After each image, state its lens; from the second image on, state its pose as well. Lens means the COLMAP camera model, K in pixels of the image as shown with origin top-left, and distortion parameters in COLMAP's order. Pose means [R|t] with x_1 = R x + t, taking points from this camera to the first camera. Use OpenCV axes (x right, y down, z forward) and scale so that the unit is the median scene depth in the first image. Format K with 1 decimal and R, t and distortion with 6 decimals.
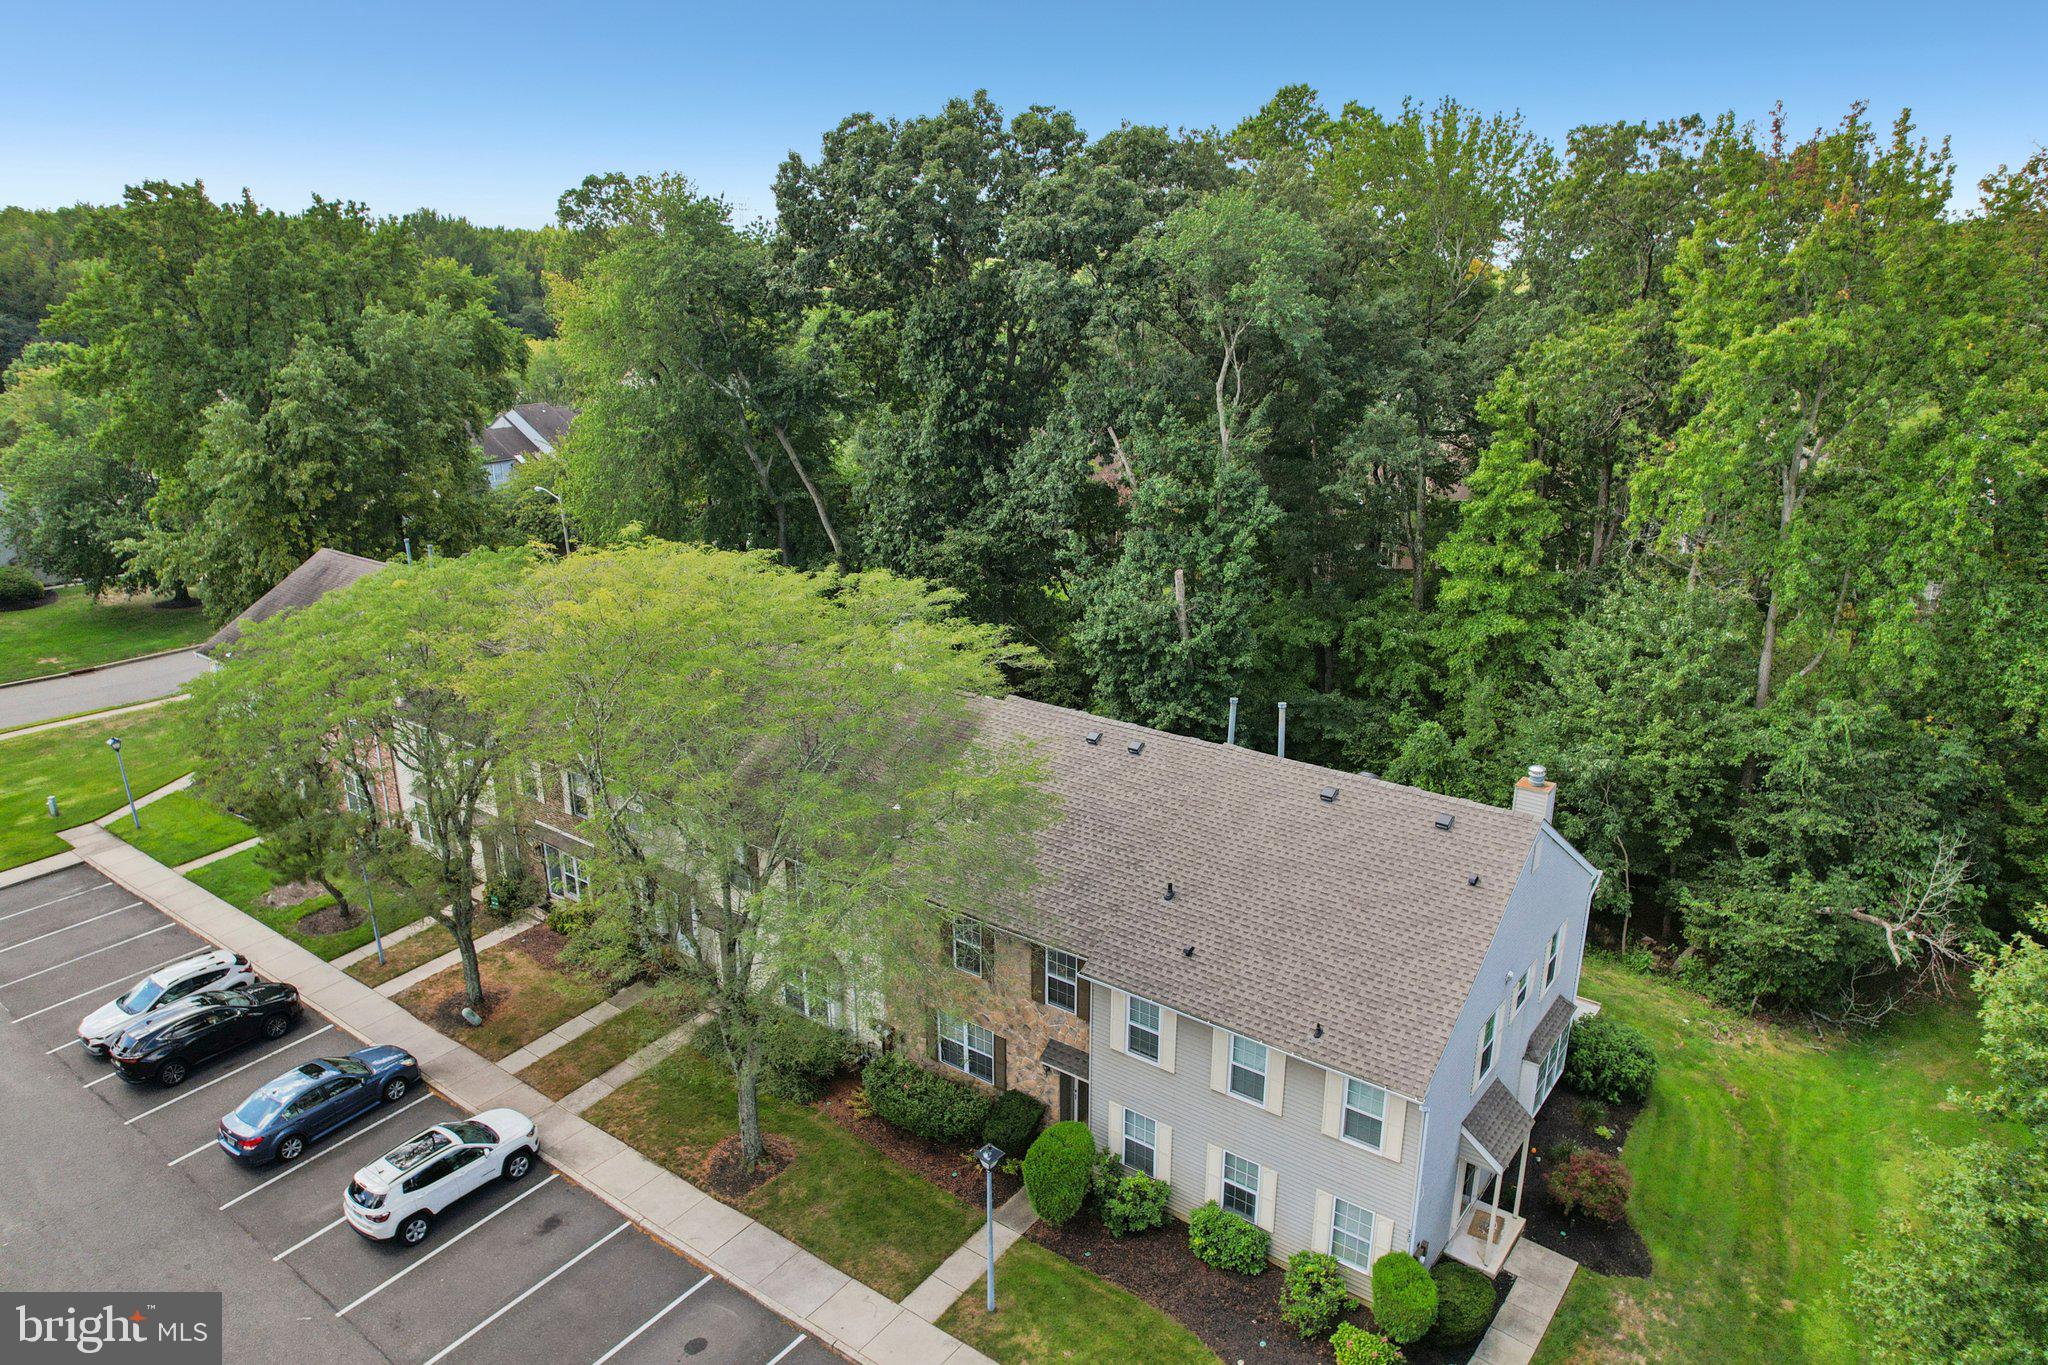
lens RADIAL K [[1311.7, 0, 1024.0], [0, 1311.7, 682.5], [0, 0, 1]] dist [-0.091312, 0.076400]
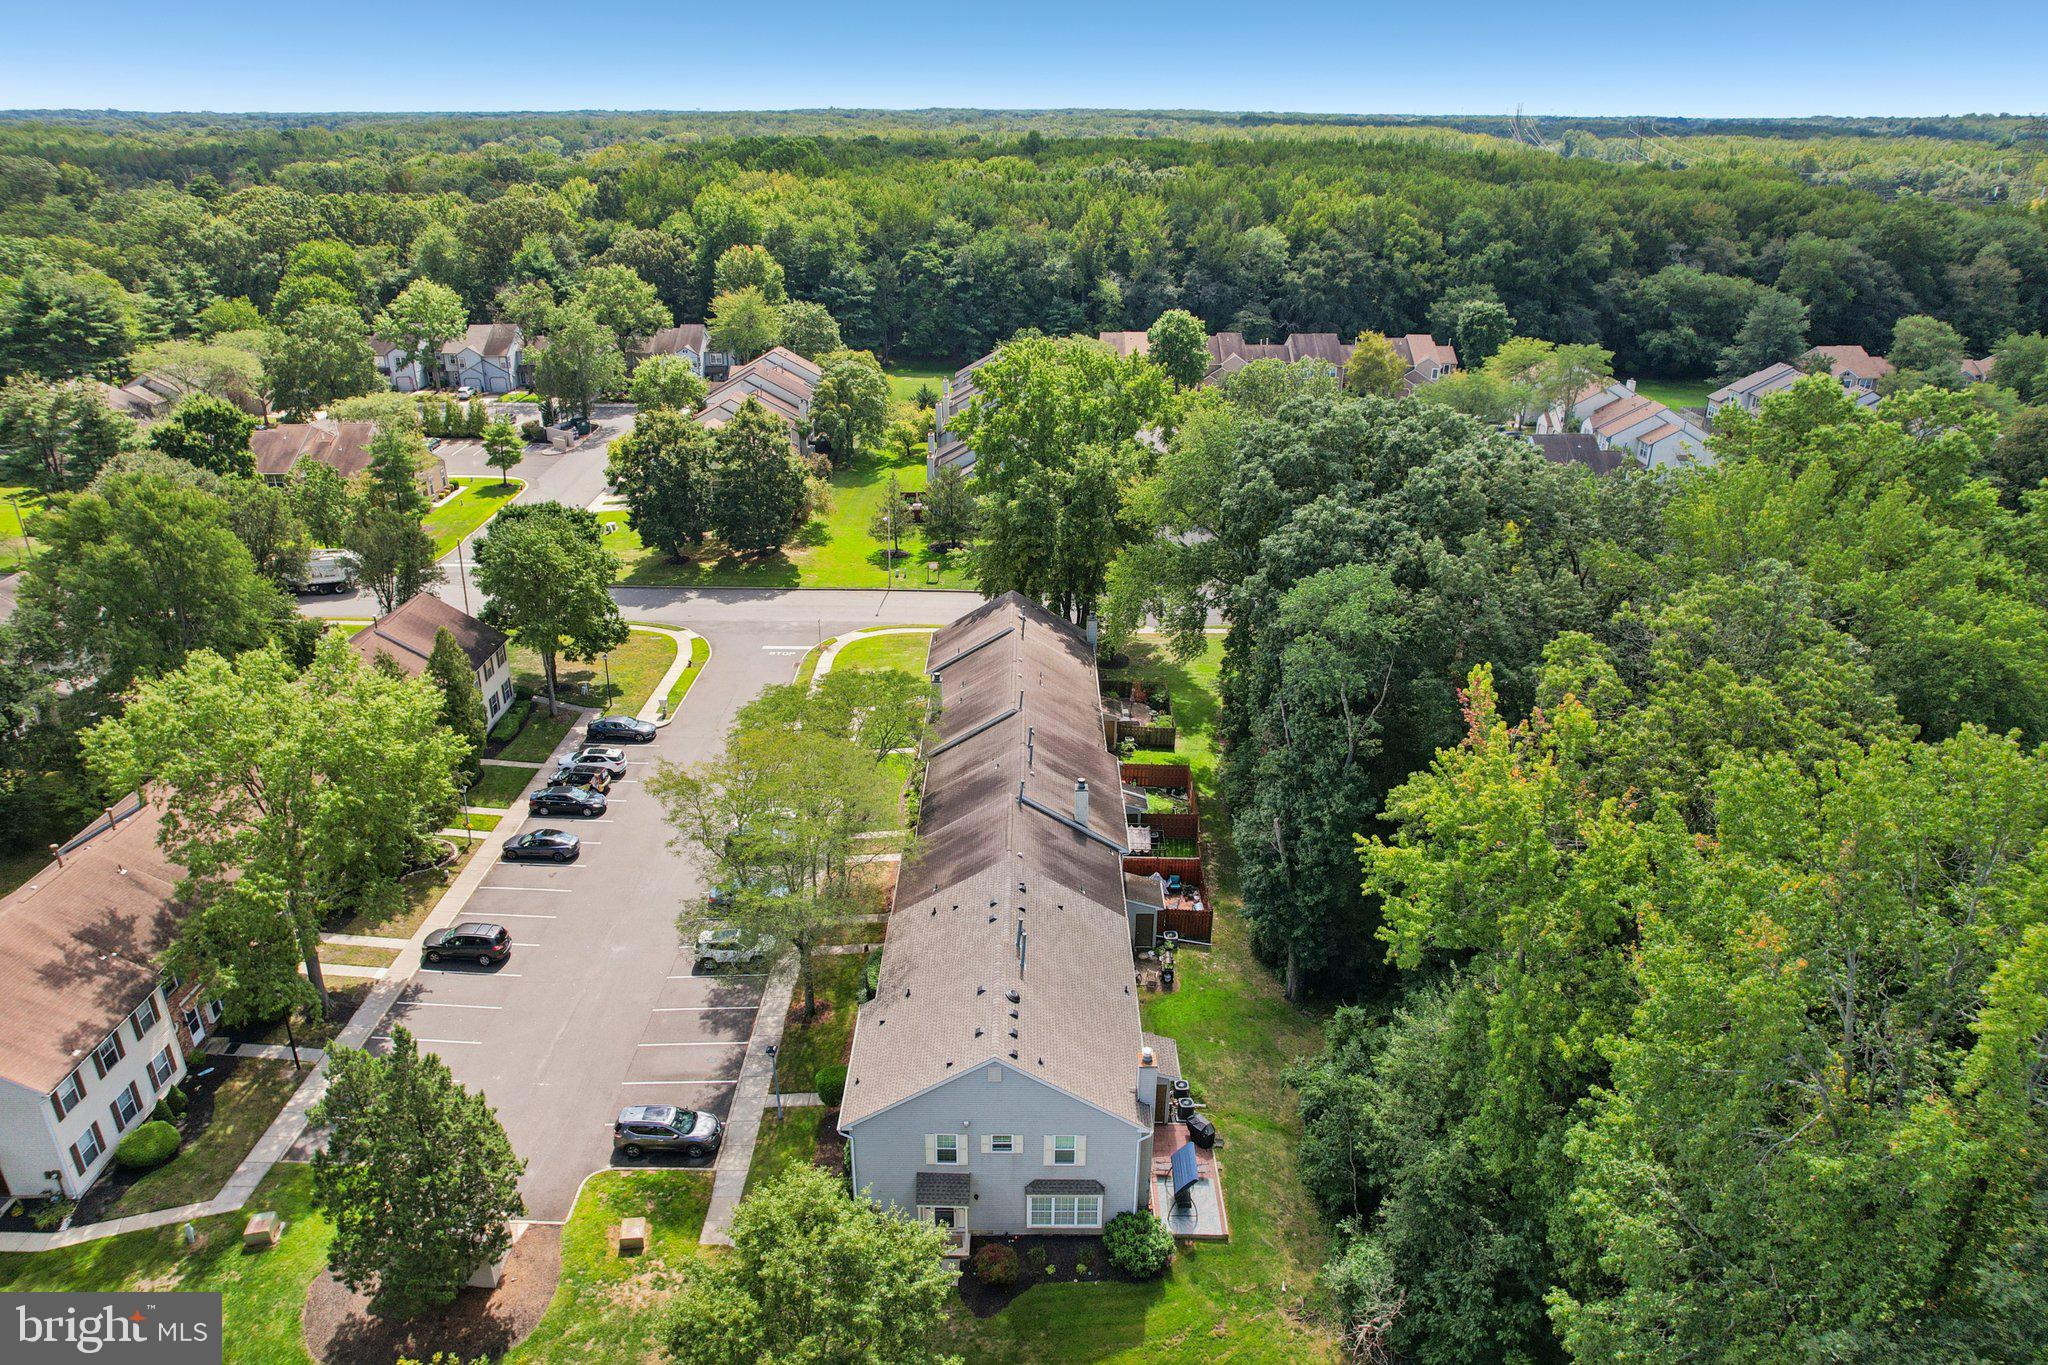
lens RADIAL K [[1311.7, 0, 1024.0], [0, 1311.7, 682.5], [0, 0, 1]] dist [-0.091312, 0.076400]
pose [[0.599024, 0.325692, -0.731502, 1.191982], [-0.239166, 0.944615, 0.224726, -0.606013], [0.764179, 0.040334, 0.643741, -0.104018]]
